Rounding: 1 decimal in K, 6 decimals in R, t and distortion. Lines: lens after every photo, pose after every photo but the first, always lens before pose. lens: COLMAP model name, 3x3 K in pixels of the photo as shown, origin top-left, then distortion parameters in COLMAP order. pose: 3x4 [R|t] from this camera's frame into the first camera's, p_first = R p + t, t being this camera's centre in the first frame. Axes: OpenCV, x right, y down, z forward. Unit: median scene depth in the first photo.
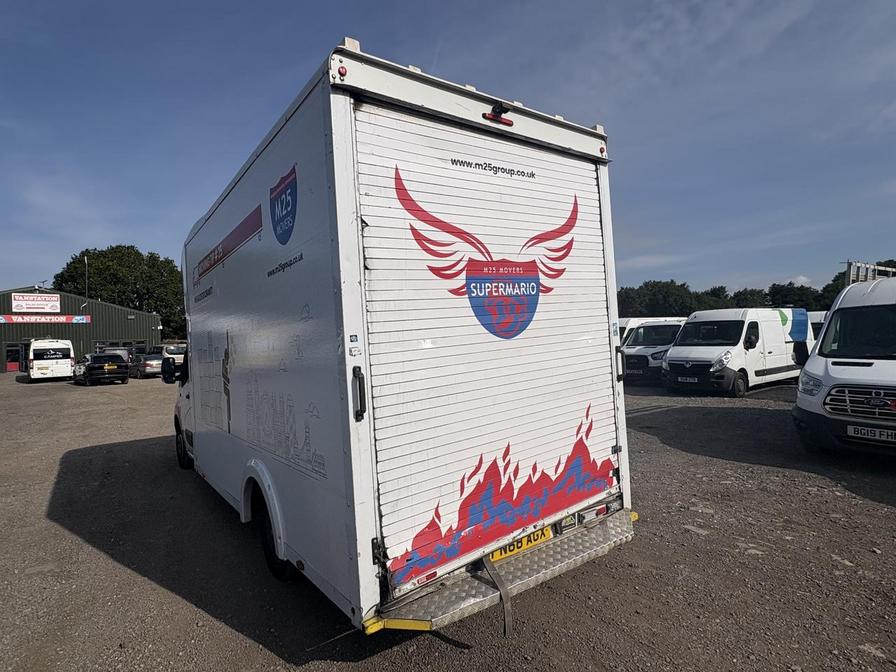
lens RADIAL K [[488.5, 0, 448.0], [0, 488.5, 336.0], [0, 0, 1]] dist [-0.003197, -0.000841]
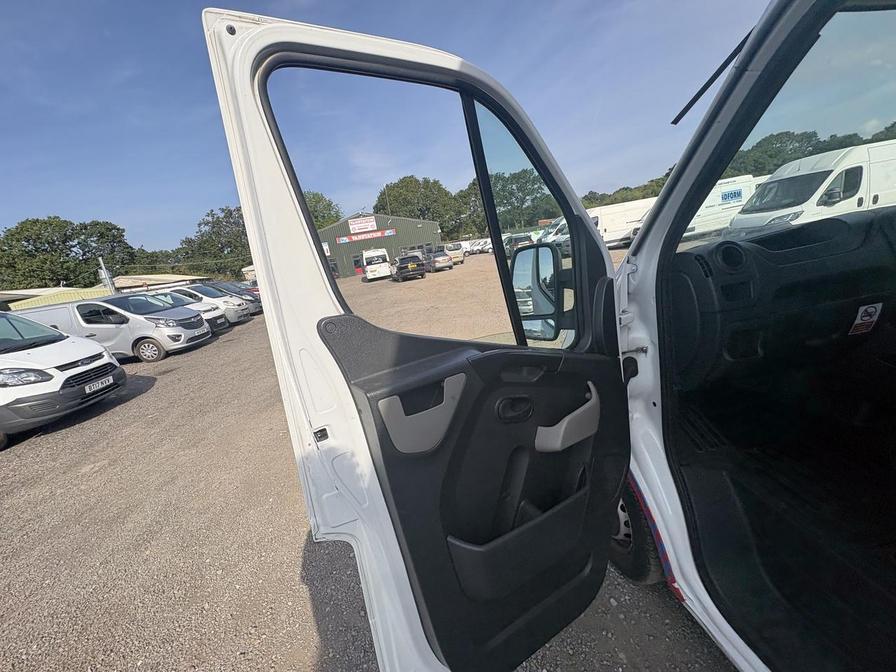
lens RADIAL K [[357.5, 0, 448.0], [0, 357.5, 336.0], [0, 0, 1]] dist [-0.001086, 0.000815]
pose [[0.867013, 0.008172, -0.498218, -0.109154], [0.139562, 0.955864, 0.258548, 0.007633], [0.478341, -0.293697, 0.827606, 0.164356]]
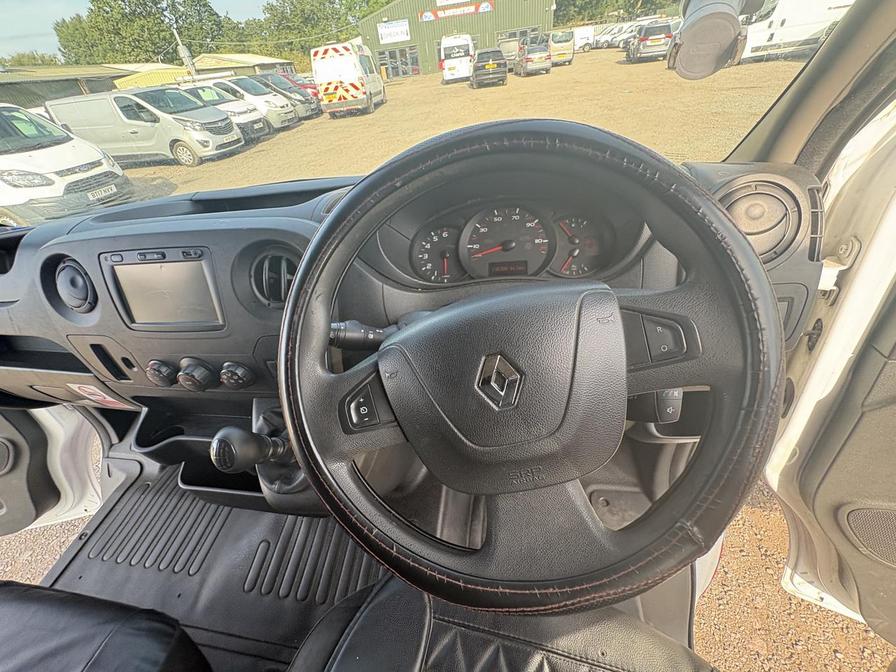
lens RADIAL K [[357.5, 0, 448.0], [0, 357.5, 336.0], [0, 0, 1]] dist [-0.001086, 0.000815]
pose [[0.697336, 0.405876, -0.590751, -0.069336], [0.098572, 0.762075, 0.639941, 0.005690], [0.709934, -0.504485, 0.491414, 0.218021]]
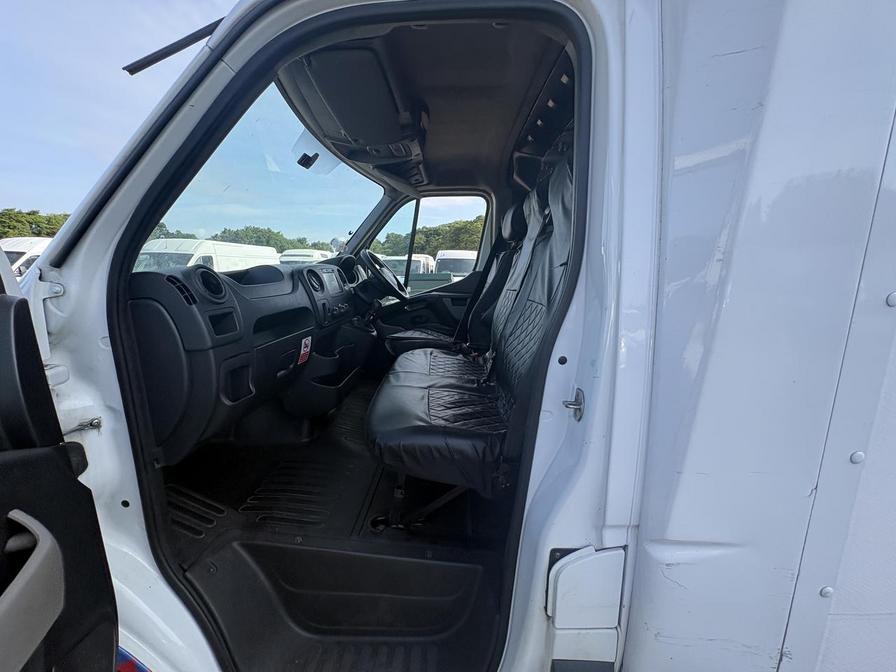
lens RADIAL K [[357.5, 0, 448.0], [0, 357.5, 336.0], [0, 0, 1]] dist [-0.001086, 0.000815]
pose [[0.610732, -0.097379, 0.785827, -0.113641], [-0.041162, 0.987163, 0.154319, 0.011544], [-0.790767, -0.126594, 0.598883, 0.173811]]
